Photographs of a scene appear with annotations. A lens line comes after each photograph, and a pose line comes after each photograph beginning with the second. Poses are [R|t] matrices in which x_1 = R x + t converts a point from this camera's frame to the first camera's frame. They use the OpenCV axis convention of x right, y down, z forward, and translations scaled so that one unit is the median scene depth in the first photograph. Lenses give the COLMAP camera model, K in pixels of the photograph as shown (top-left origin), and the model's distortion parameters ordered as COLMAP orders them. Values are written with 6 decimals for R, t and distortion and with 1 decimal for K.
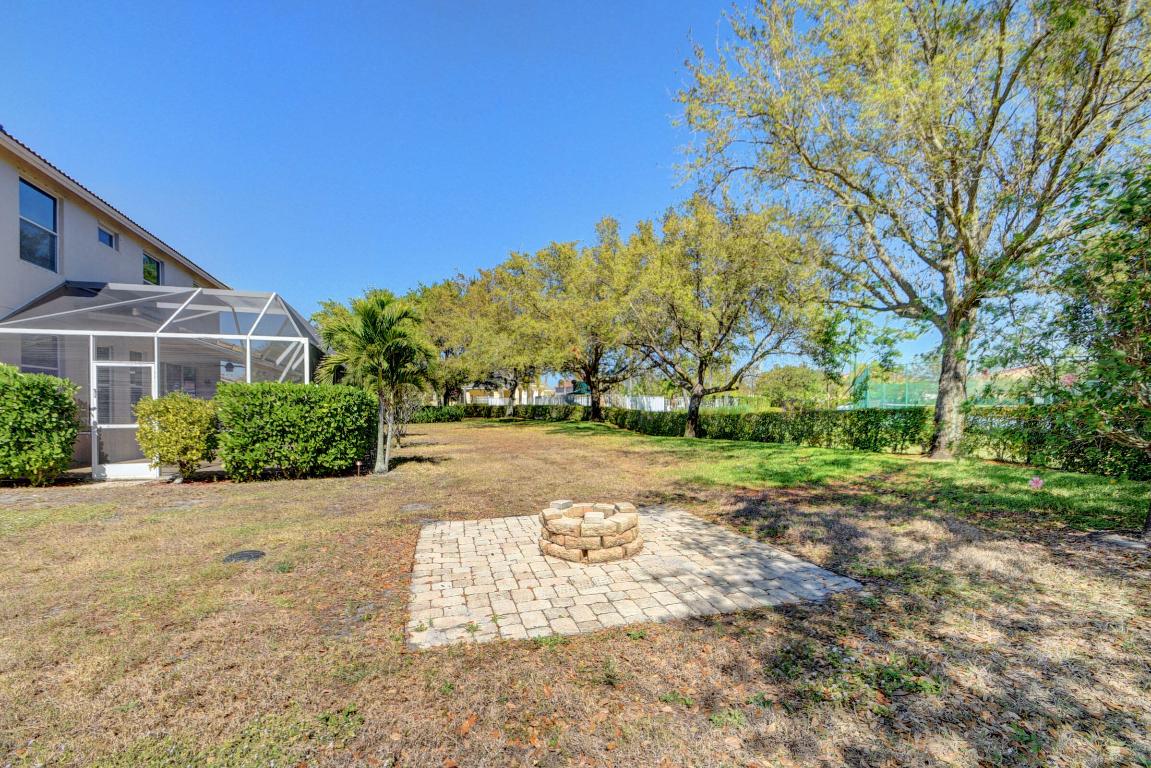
lens RADIAL K [[510.9, 0, 572.7], [0, 510.9, 412.8], [0, 0, 1]] dist [0.020026, -0.023060]
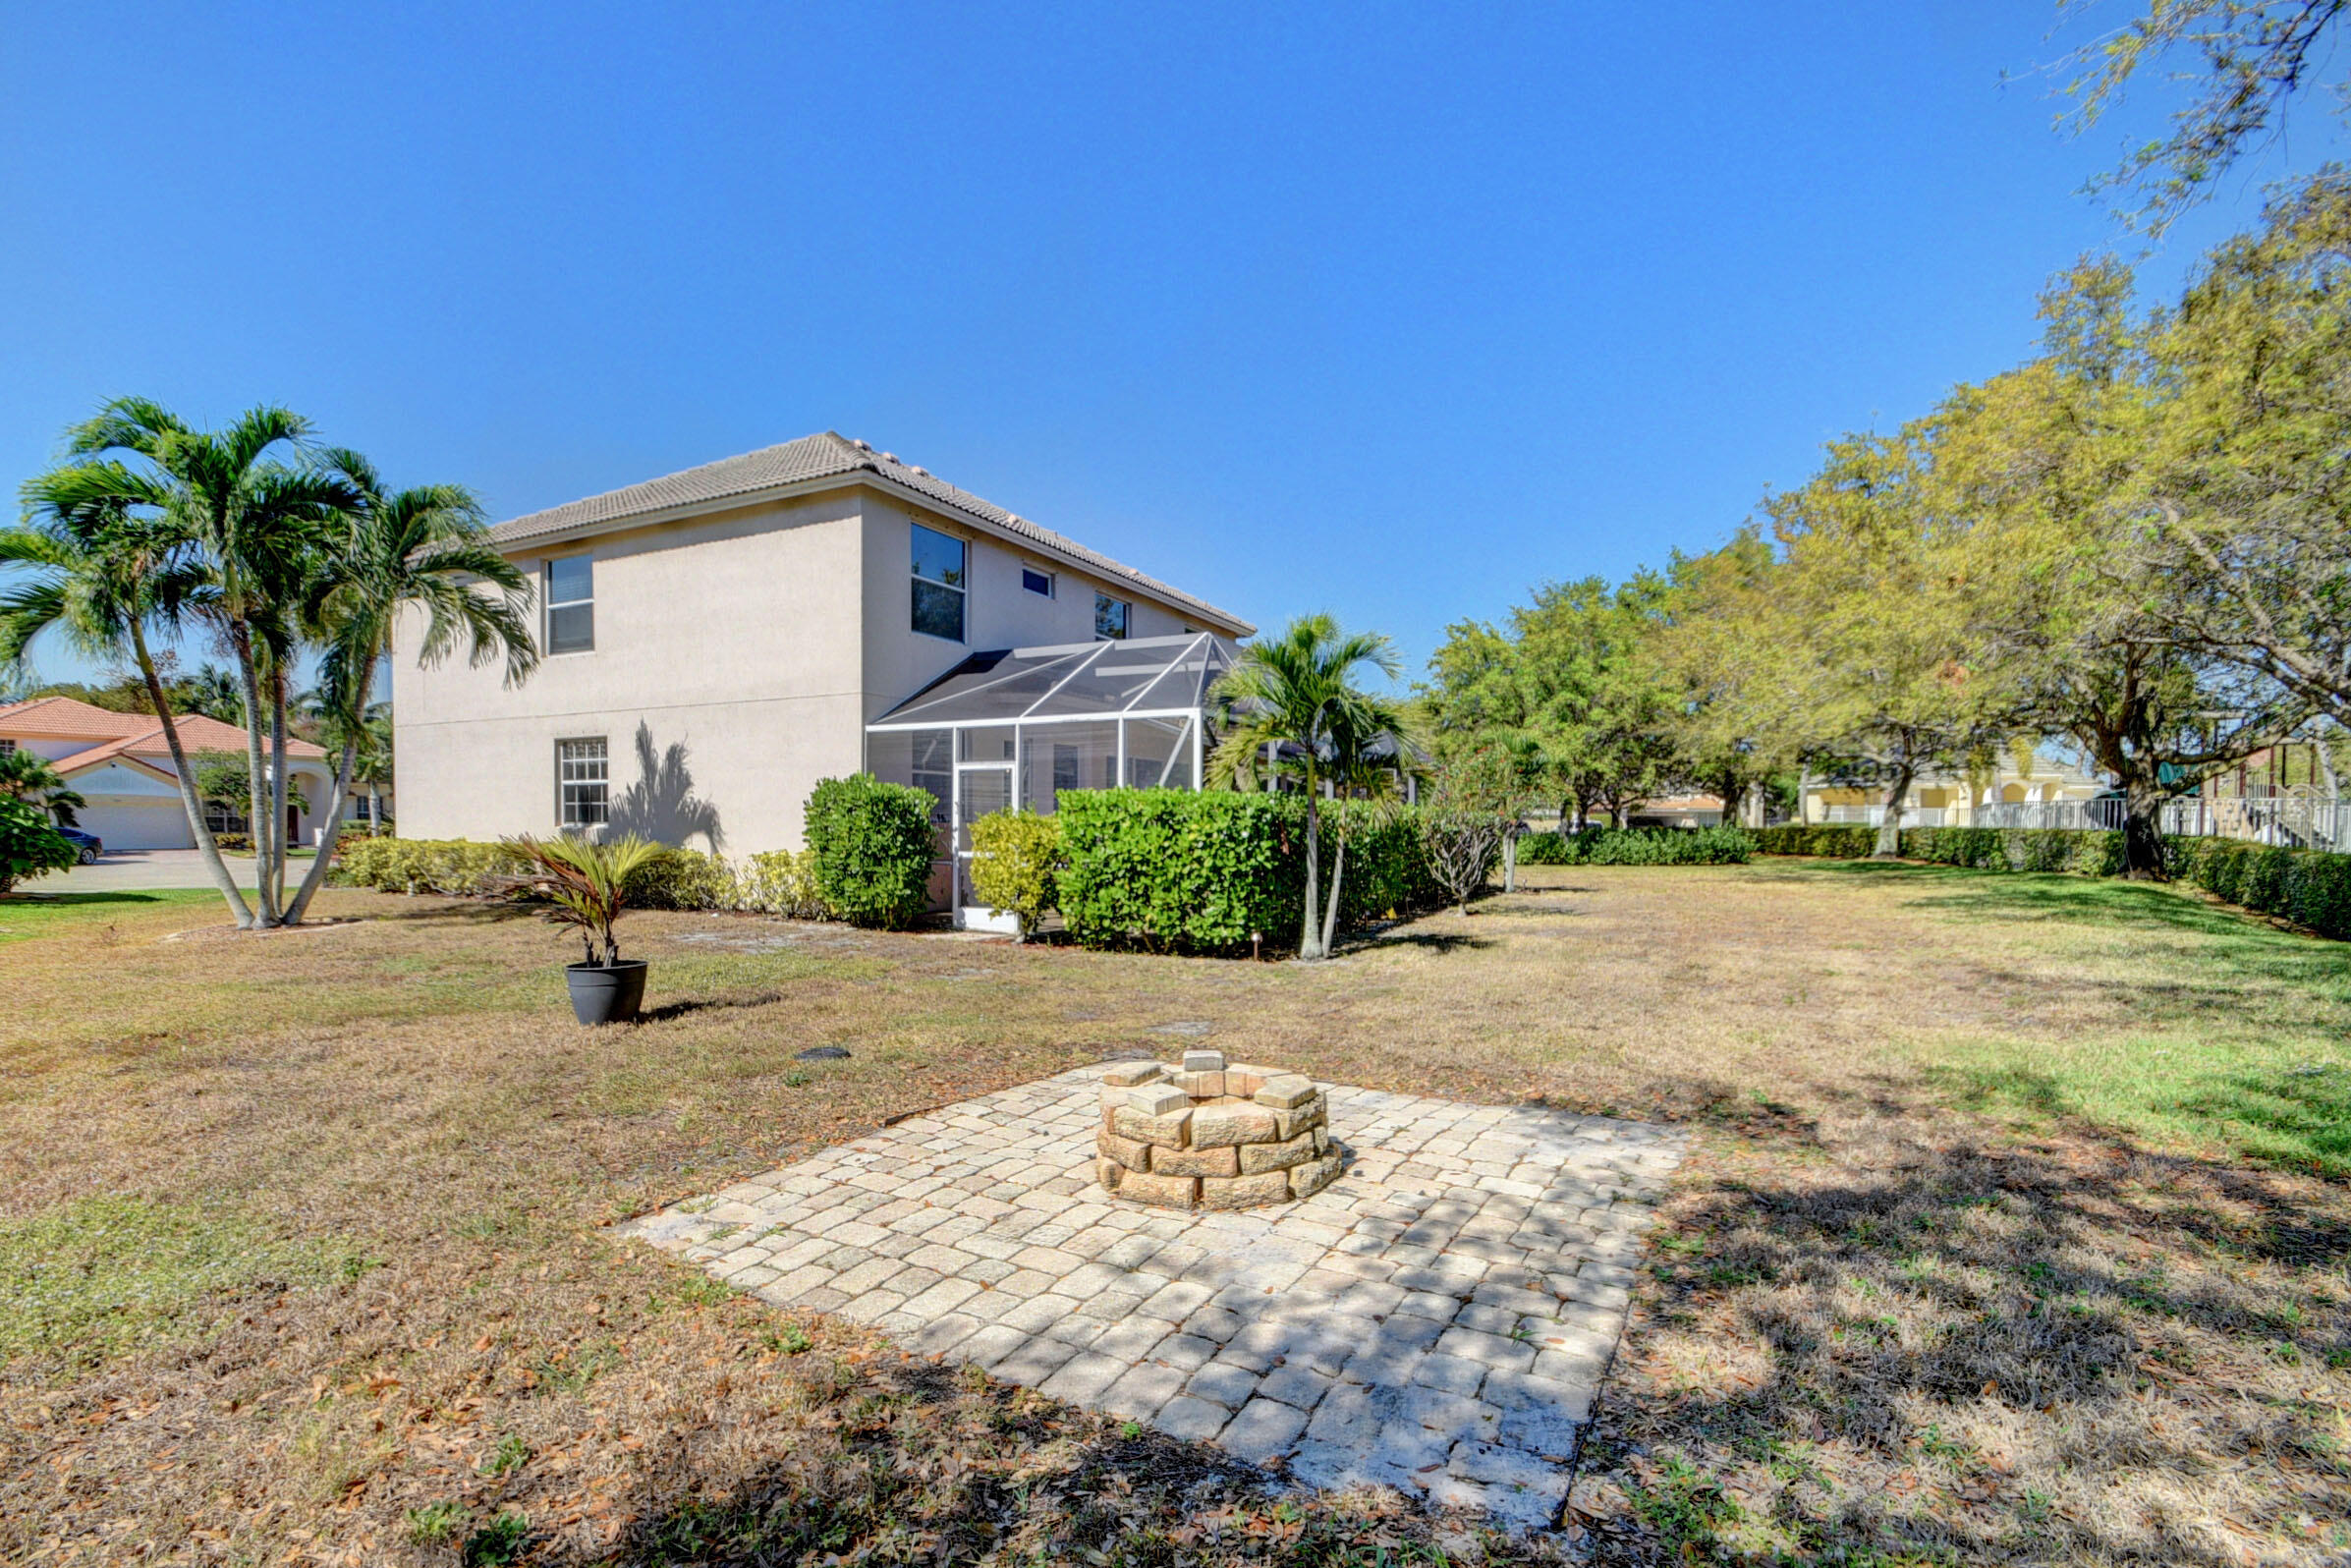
lens RADIAL K [[1057.1, 0, 1175.3], [0, 1057.1, 823.6], [0, 0, 1]] dist [0.003394, 0.000513]
pose [[0.690097, 0.006534, -0.723687, 0.338241], [-0.017025, 0.999829, -0.007208, -0.009963], [0.723516, 0.017295, 0.690090, 0.188671]]
